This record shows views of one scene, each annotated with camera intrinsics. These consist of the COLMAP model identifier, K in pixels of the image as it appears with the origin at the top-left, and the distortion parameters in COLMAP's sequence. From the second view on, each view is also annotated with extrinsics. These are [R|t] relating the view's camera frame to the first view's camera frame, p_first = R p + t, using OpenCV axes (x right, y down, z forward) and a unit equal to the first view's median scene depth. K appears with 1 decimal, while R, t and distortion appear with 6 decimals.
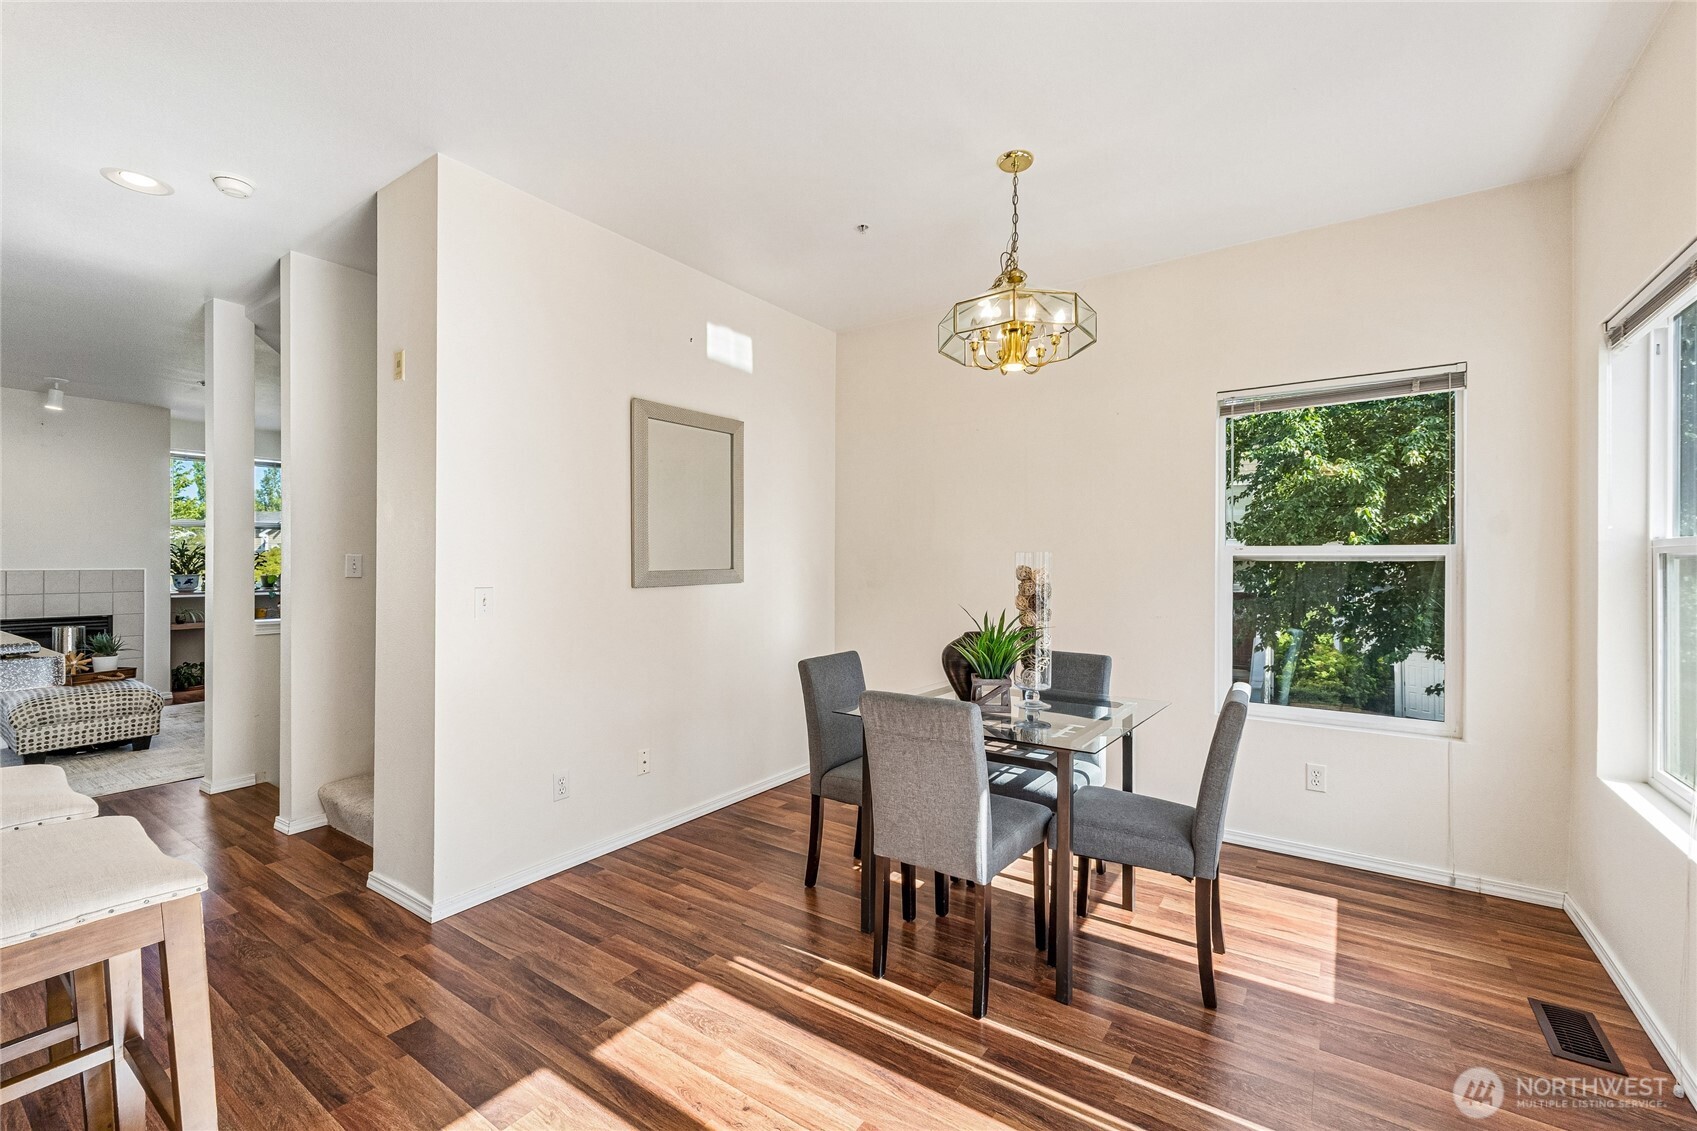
lens RADIAL K [[709.6, 0, 865.3], [0, 709.6, 568.5], [0, 0, 1]] dist [0.004376, -0.000617]
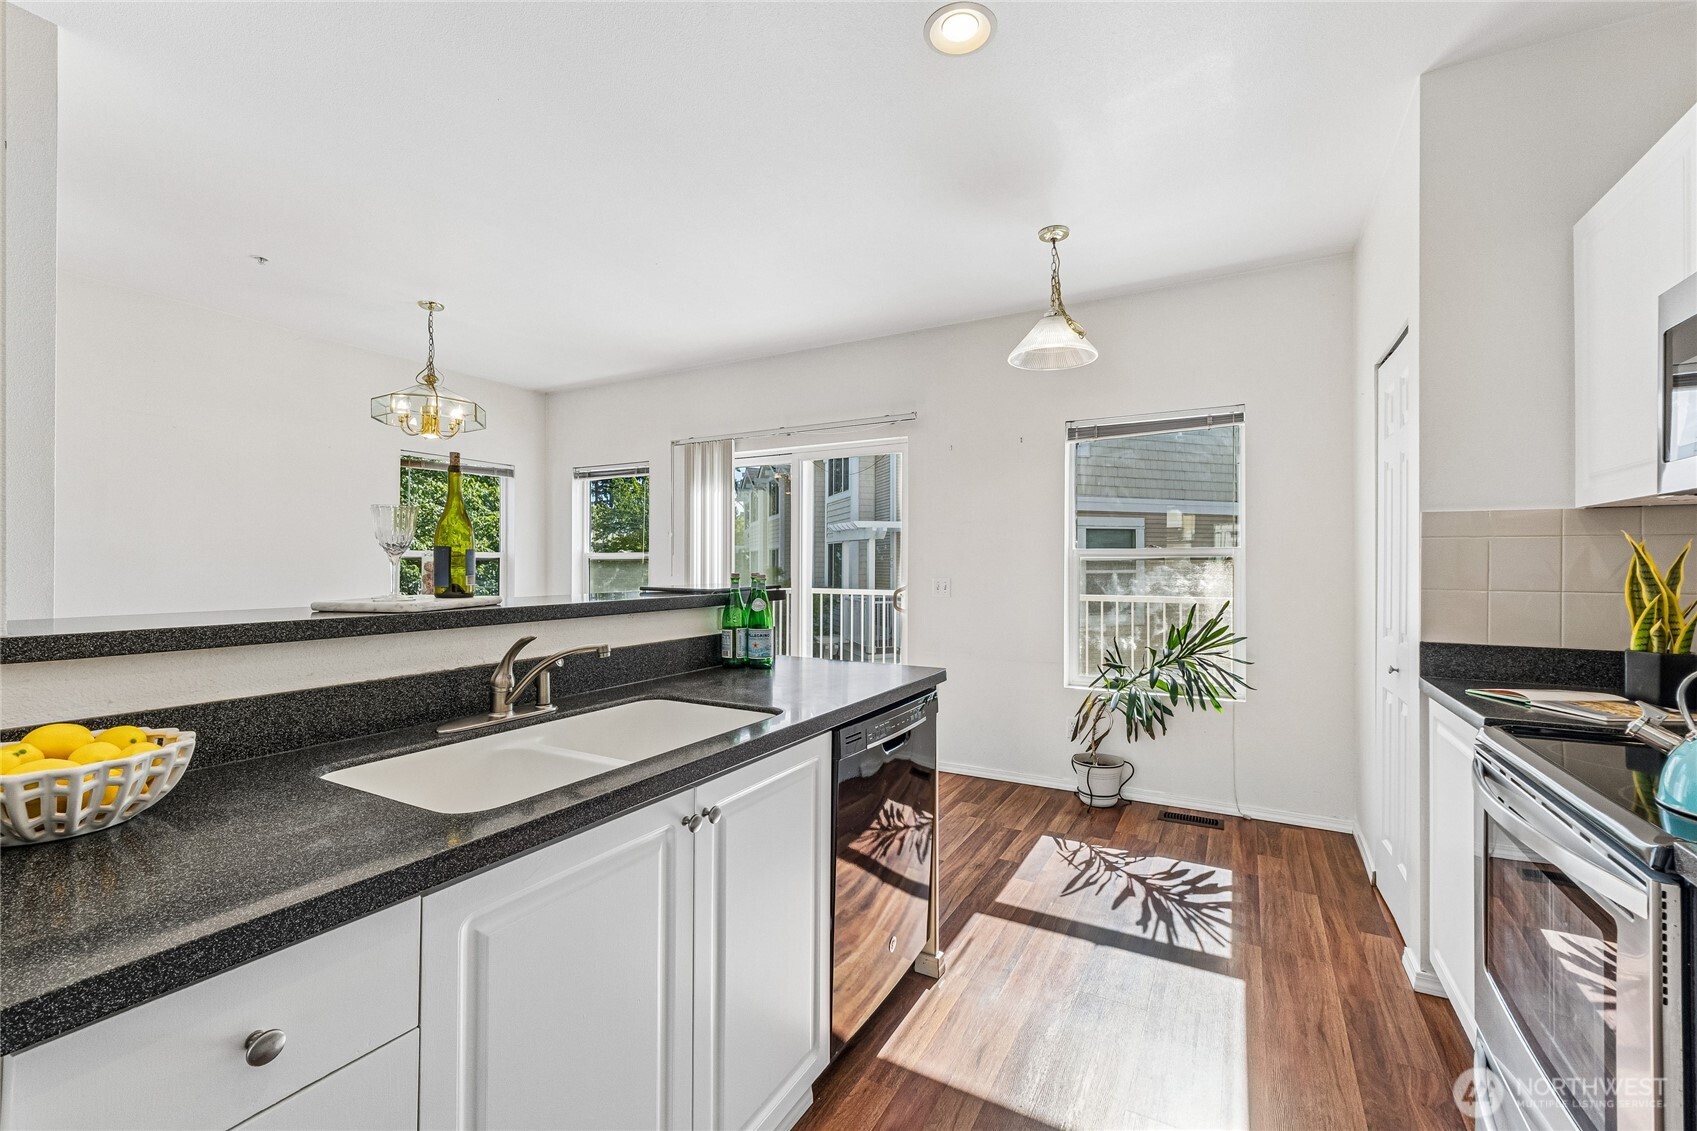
lens RADIAL K [[709.6, 0, 852.5], [0, 709.6, 568.8], [0, 0, 1]] dist [0.004376, -0.000617]
pose [[-0.125500, 0.000190, 0.992094, -1.408961], [-0.005065, 0.999987, -0.000832, 0.014200], [-0.992081, -0.005129, -0.125498, 0.252233]]
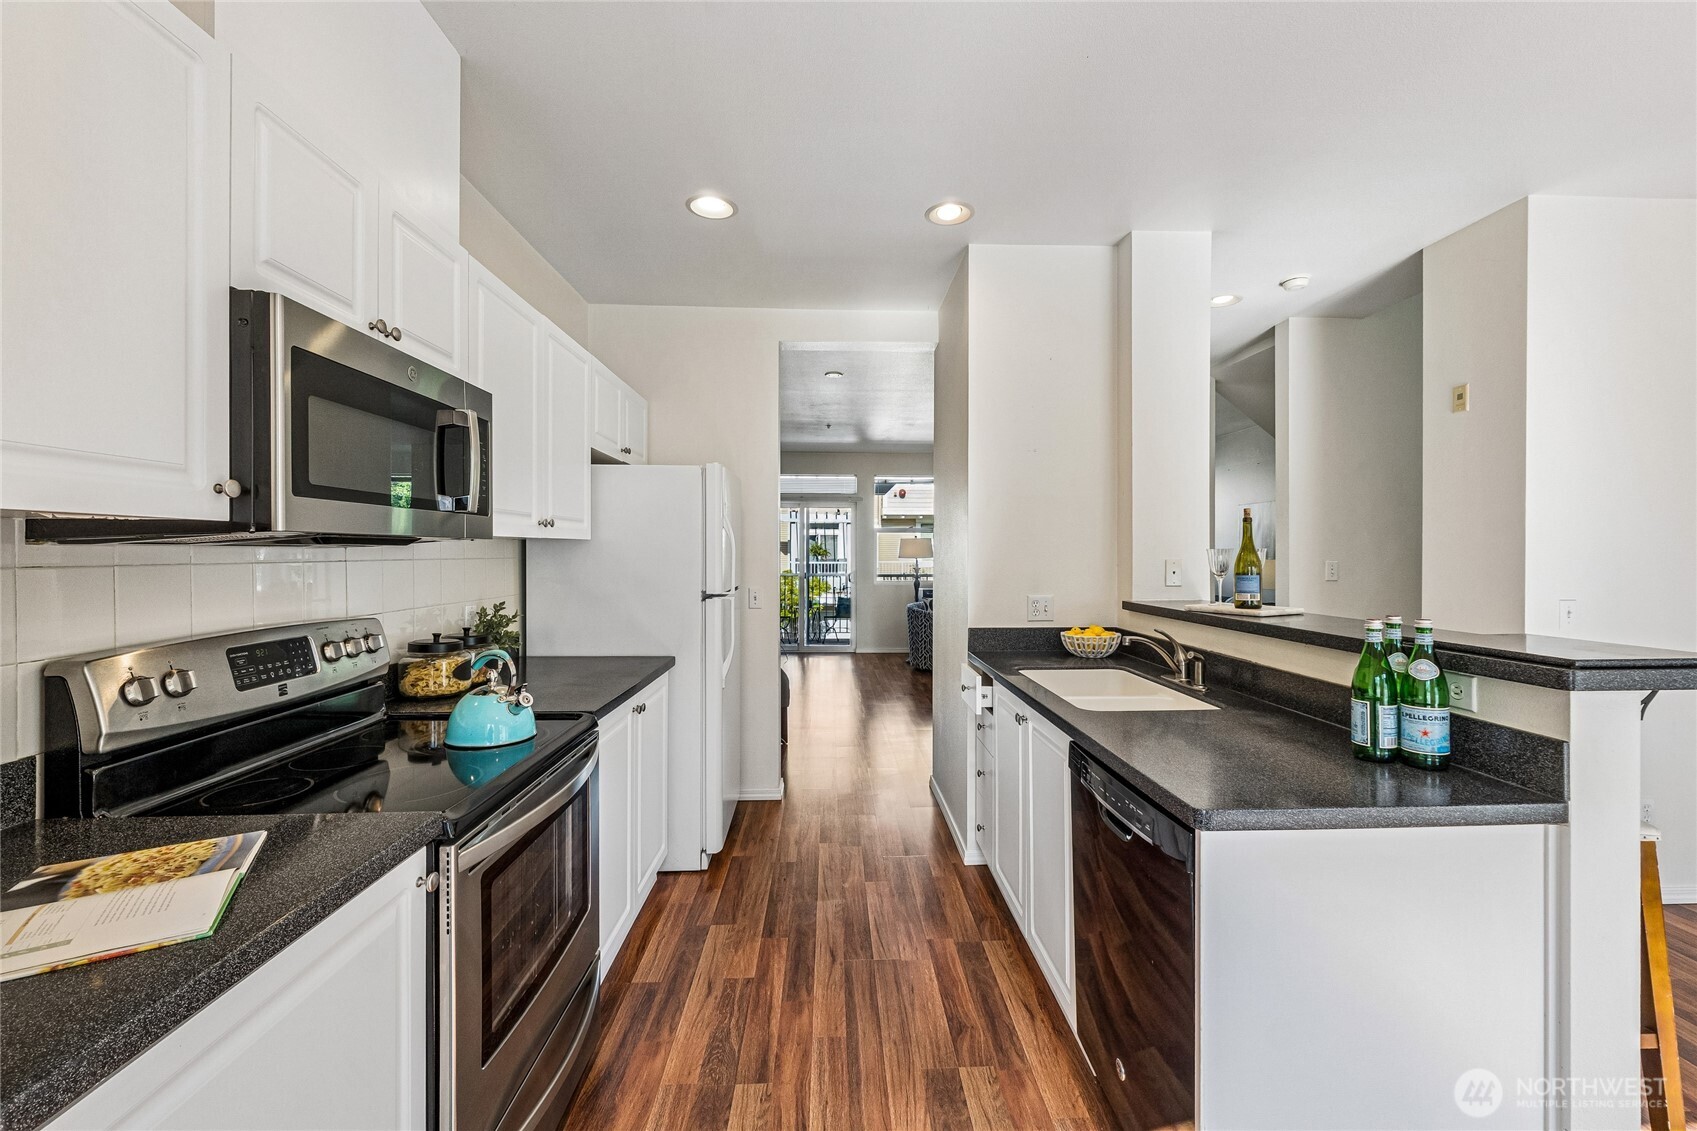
lens RADIAL K [[709.6, 0, 861.7], [0, 709.6, 552.2], [0, 0, 1]] dist [0.004376, -0.000617]
pose [[0.601074, -0.000028, -0.799193, -0.329286], [-0.006020, 0.999971, -0.004564, -0.032345], [0.799171, 0.007554, 0.601057, -0.425548]]
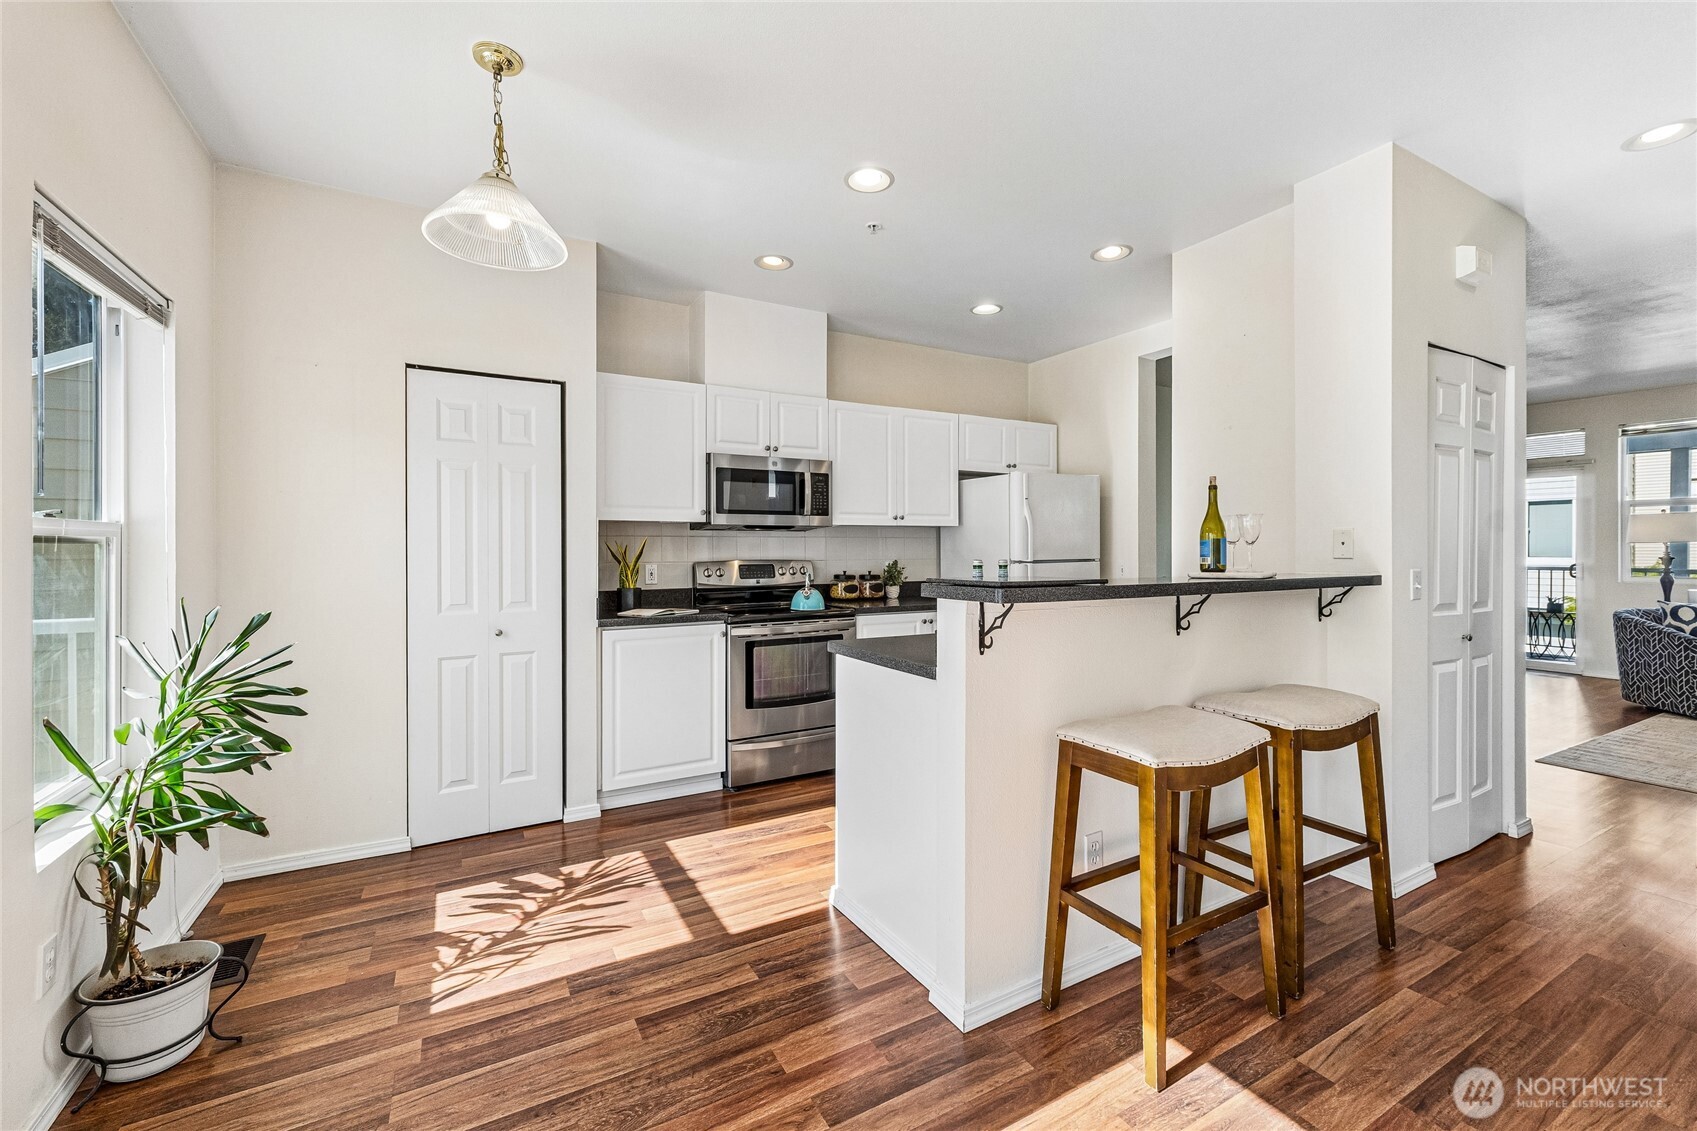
lens RADIAL K [[709.6, 0, 864.2], [0, 709.6, 558.3], [0, 0, 1]] dist [0.004376, -0.000617]
pose [[-0.436614, 0.013748, -0.899544, 0.280057], [-0.003465, 0.999850, 0.016963, -0.001481], [0.899642, 0.010523, -0.436501, 0.478120]]
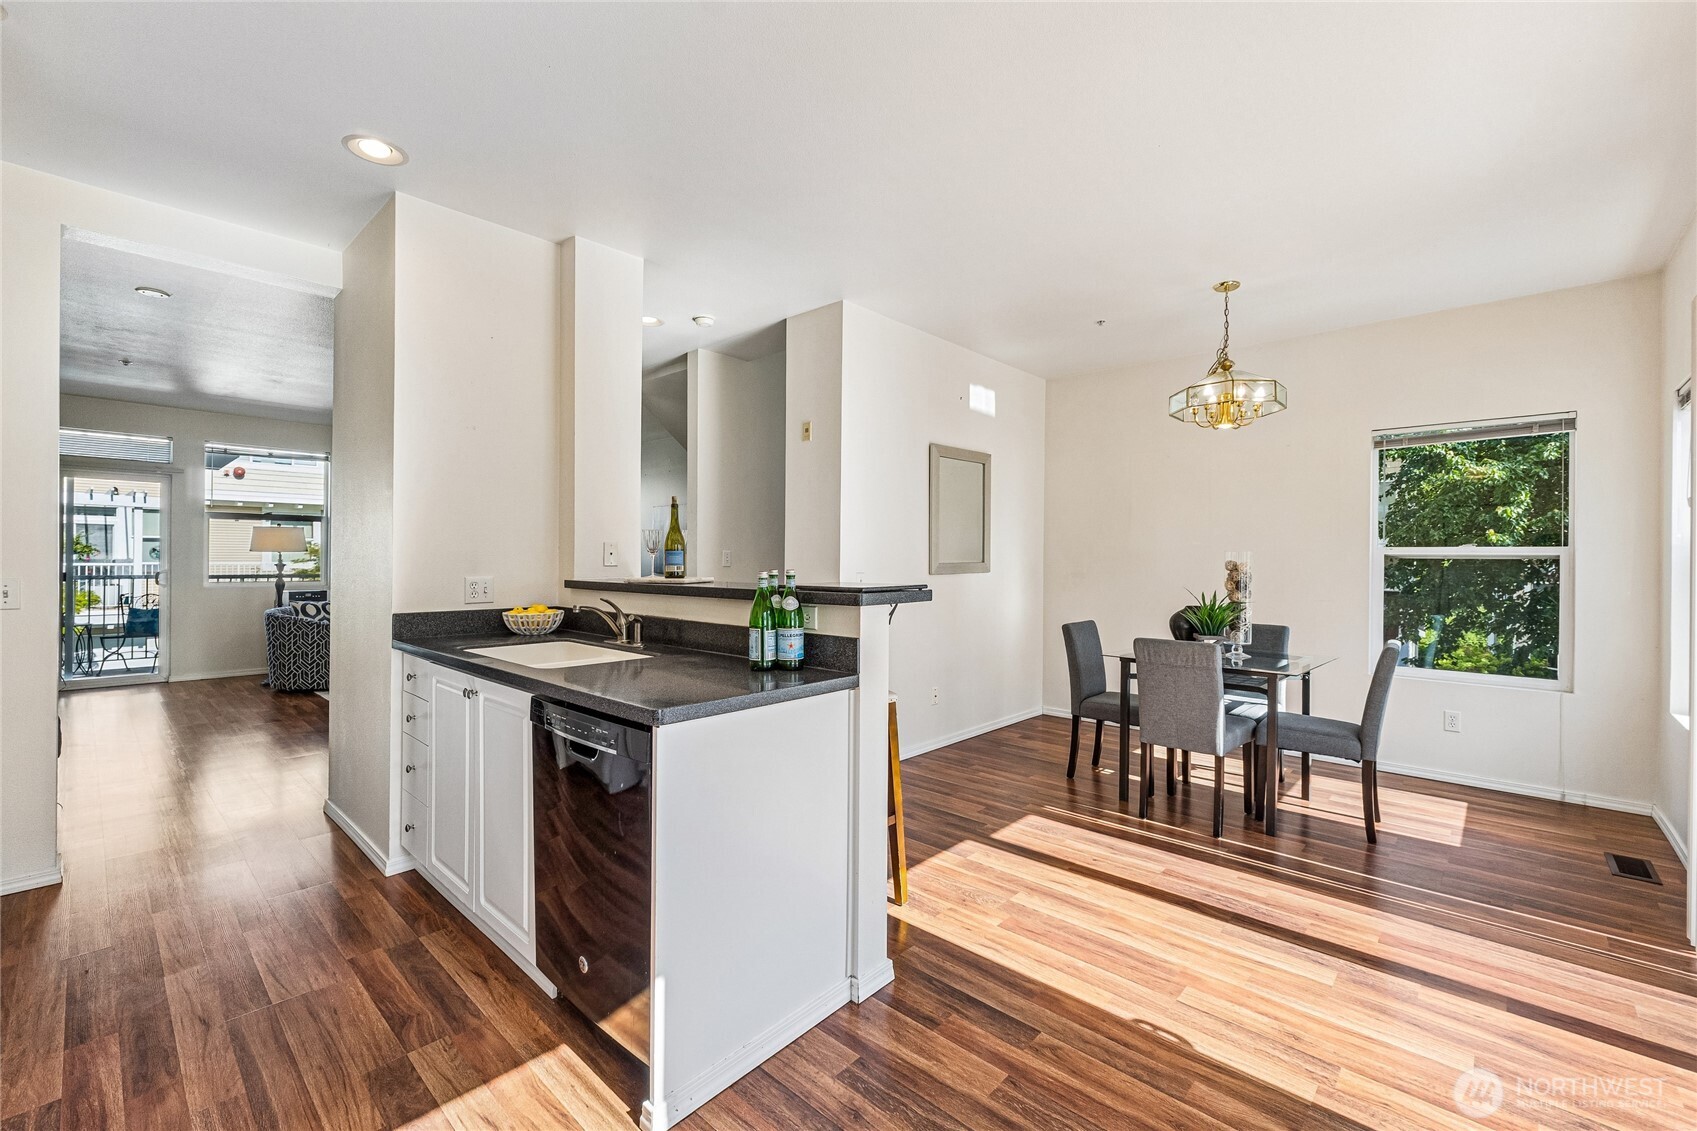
lens RADIAL K [[709.6, 0, 865.5], [0, 709.6, 561.3], [0, 0, 1]] dist [0.004376, -0.000617]
pose [[0.990414, 0.006252, -0.137987, -0.310910], [-0.006727, 0.999973, -0.002976, 0.006335], [0.137965, 0.003876, 0.990430, -0.539564]]
